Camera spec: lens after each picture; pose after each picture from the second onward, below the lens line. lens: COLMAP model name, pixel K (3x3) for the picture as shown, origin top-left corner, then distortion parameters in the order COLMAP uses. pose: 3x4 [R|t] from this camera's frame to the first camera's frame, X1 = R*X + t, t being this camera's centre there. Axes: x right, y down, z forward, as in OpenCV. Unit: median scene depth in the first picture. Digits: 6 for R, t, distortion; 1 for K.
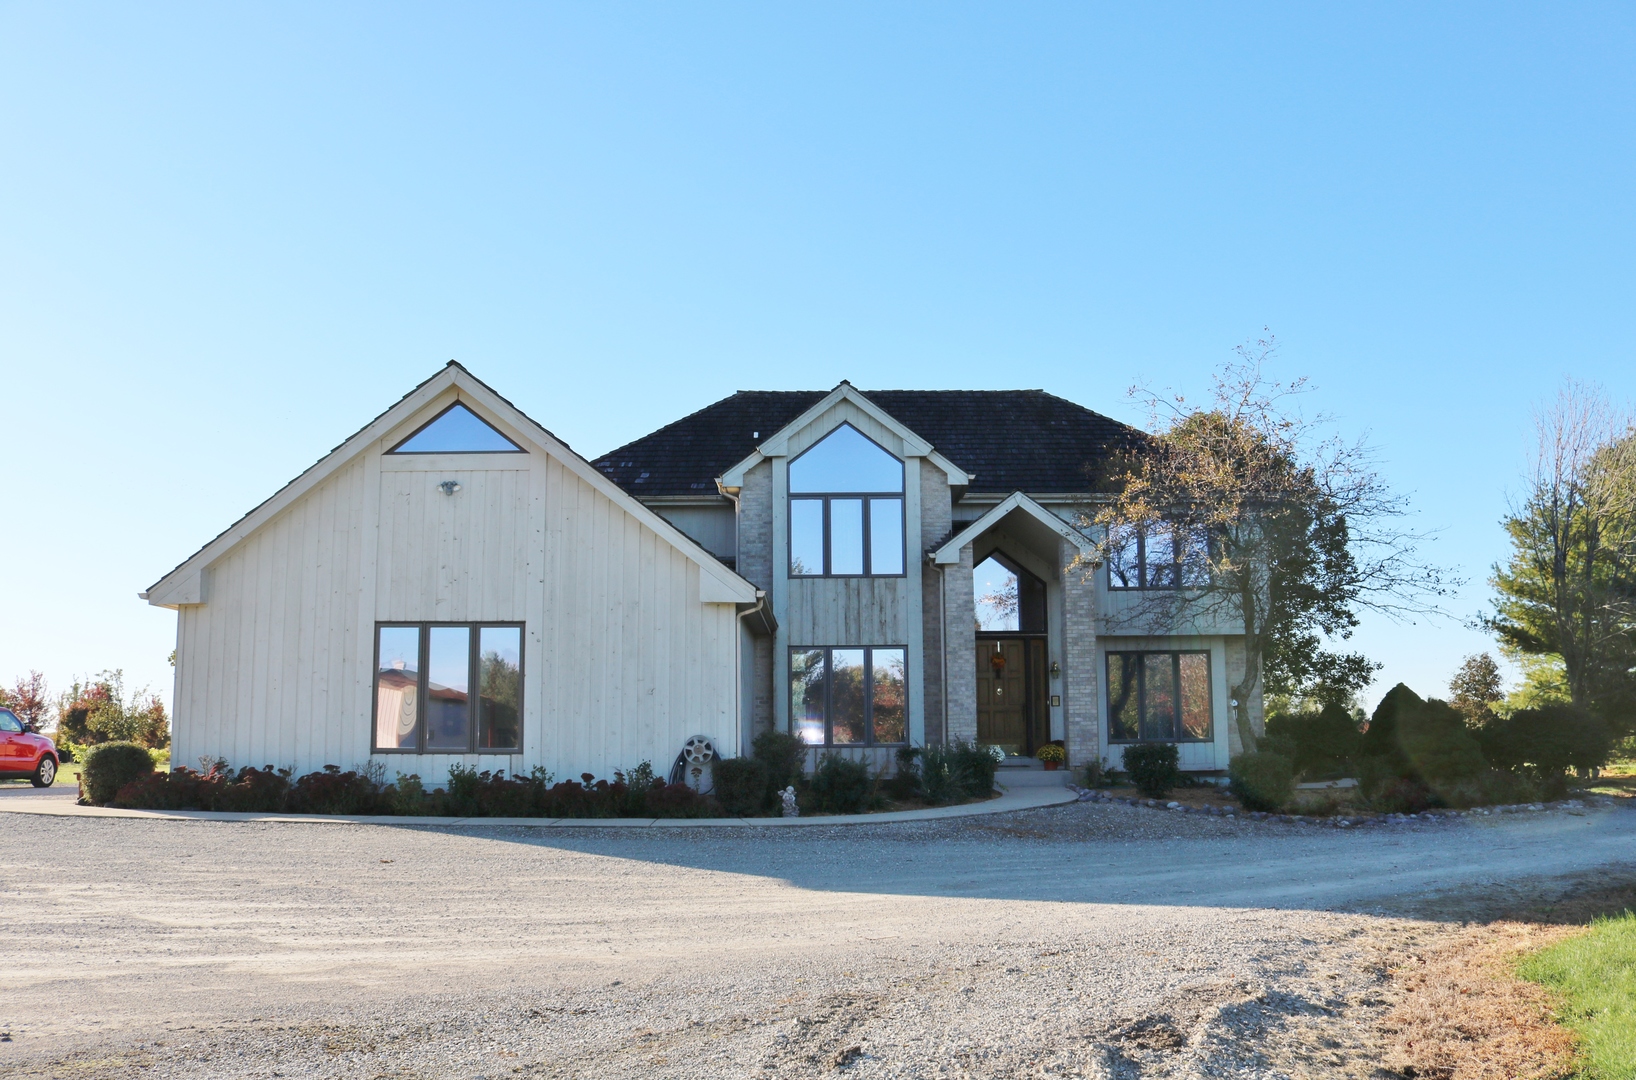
lens RADIAL K [[1397.6, 0, 818.0], [0, 1397.6, 540.0], [0, 0, 1]] dist [-0.155095, 0.003578]
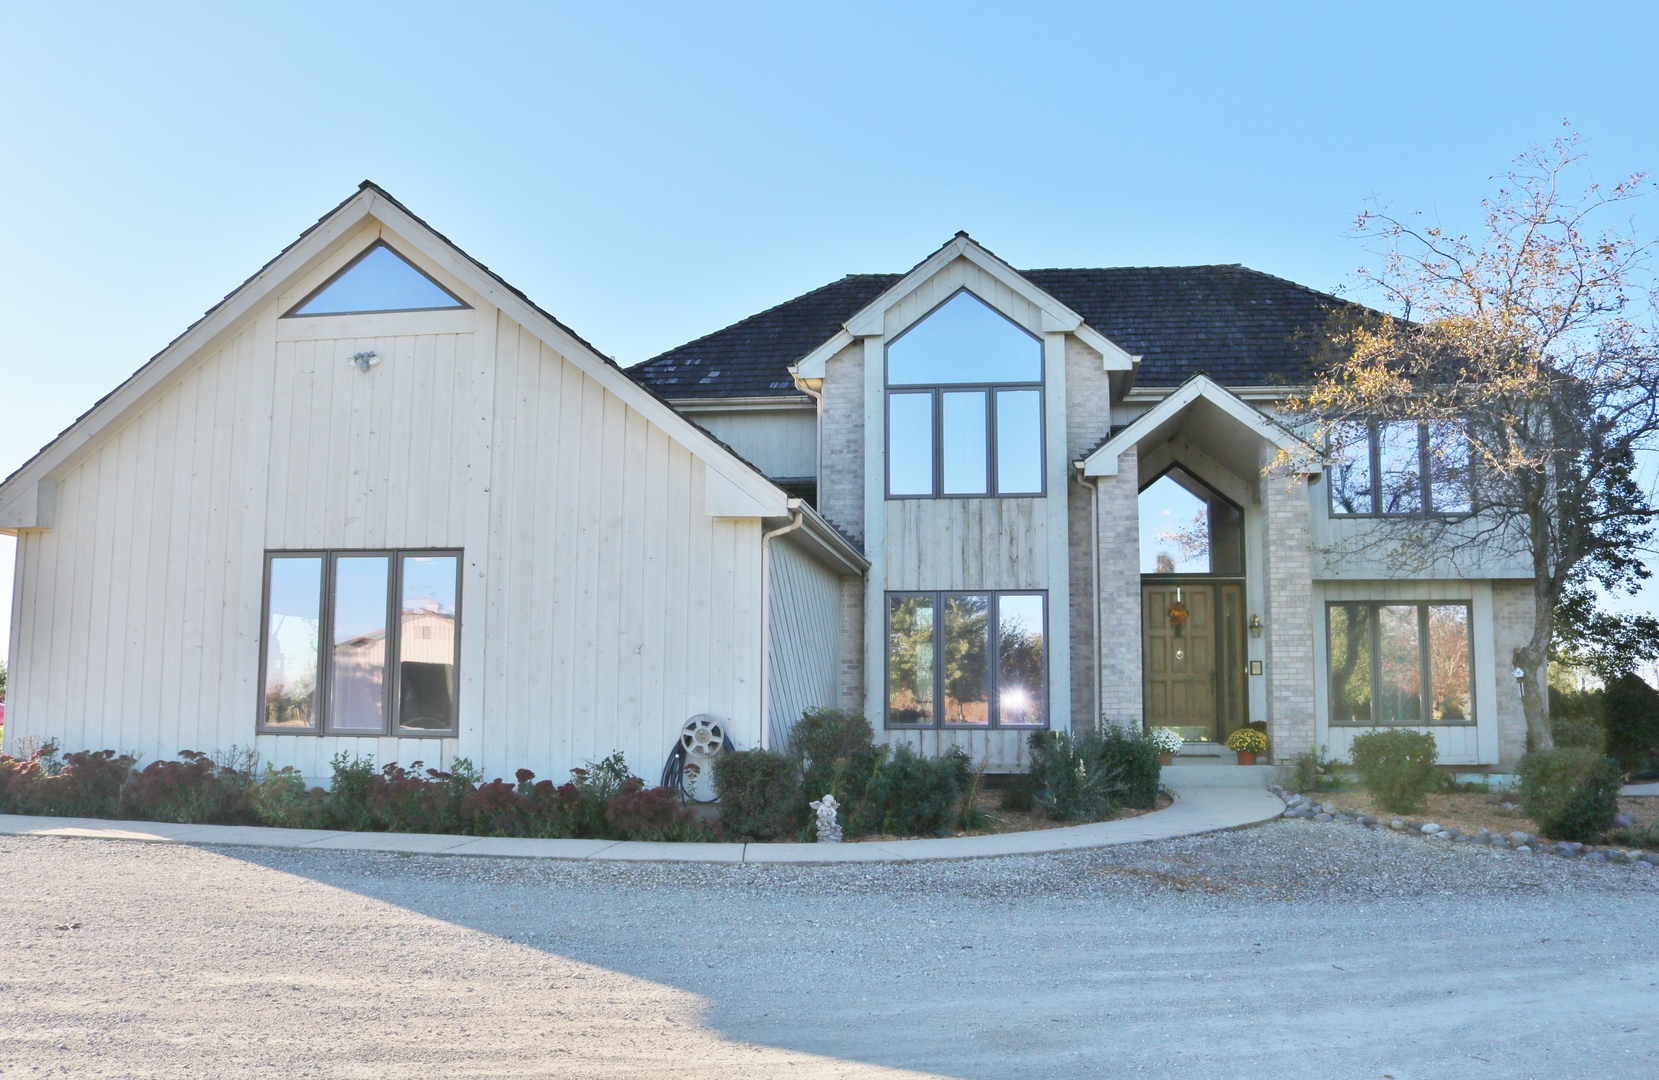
lens RADIAL K [[1494.6, 0, 787.9], [0, 1494.6, 539.4], [0, 0, 1]] dist [-0.163715, 0.117866]
pose [[0.989234, -0.004080, -0.146288, 0.044910], [0.008361, 0.999554, 0.028660, 0.026412], [0.146106, -0.029574, 0.988827, 0.220376]]
